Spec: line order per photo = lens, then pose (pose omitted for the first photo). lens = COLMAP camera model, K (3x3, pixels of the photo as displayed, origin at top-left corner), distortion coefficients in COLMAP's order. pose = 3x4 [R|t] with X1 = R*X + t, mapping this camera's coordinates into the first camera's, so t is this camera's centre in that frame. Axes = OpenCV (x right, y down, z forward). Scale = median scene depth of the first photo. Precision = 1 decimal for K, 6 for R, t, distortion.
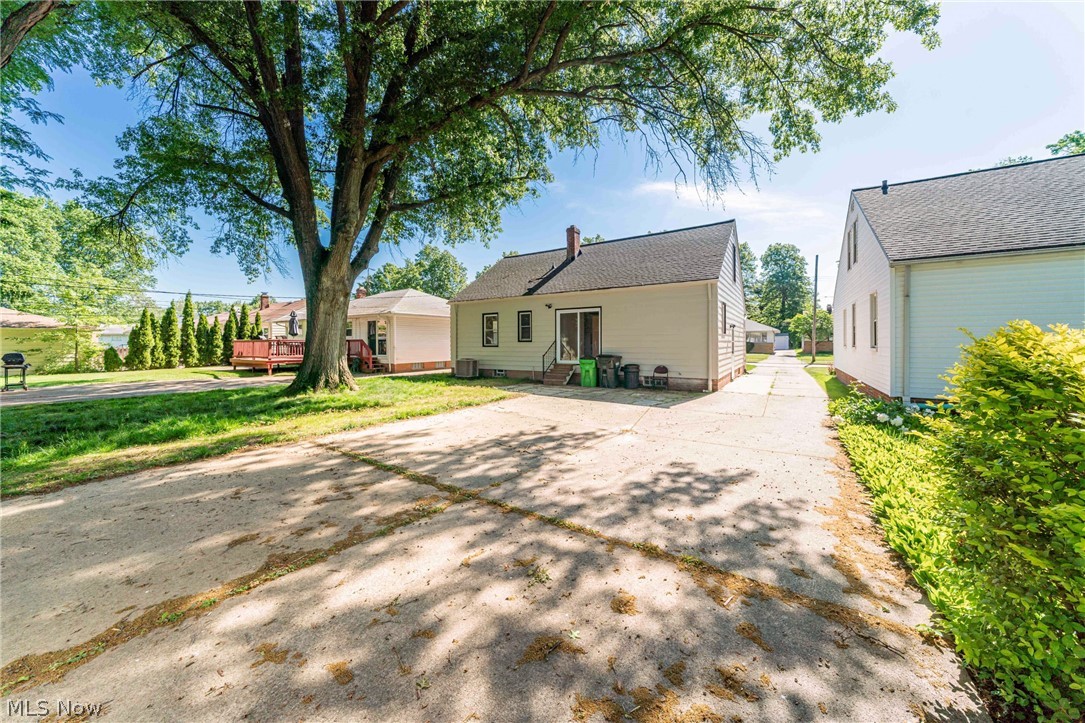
lens RADIAL K [[378.3, 0, 545.2], [0, 378.3, 336.3], [0, 0, 1]] dist [-0.002338, -0.000116]
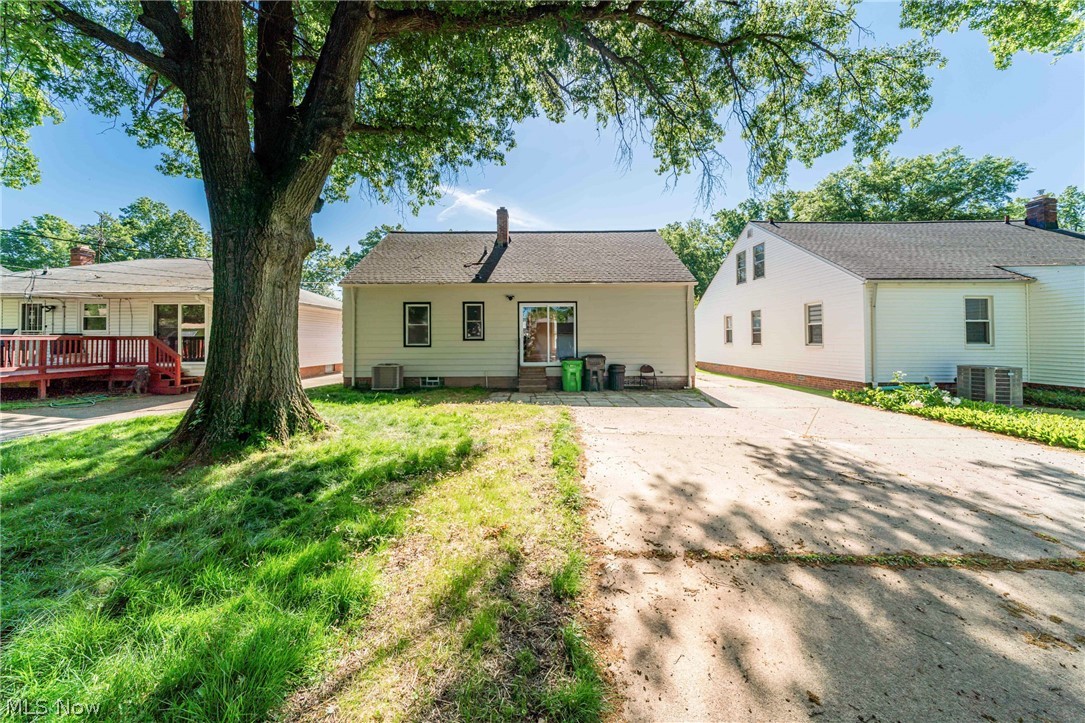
lens RADIAL K [[377.9, 0, 540.0], [0, 377.9, 331.2], [0, 0, 1]] dist [-0.005617, -0.000114]
pose [[0.842593, 0.014577, 0.538353, -1.220749], [-0.008946, 0.999875, -0.013072, 0.014522], [-0.538476, 0.006198, 0.842618, 0.838056]]
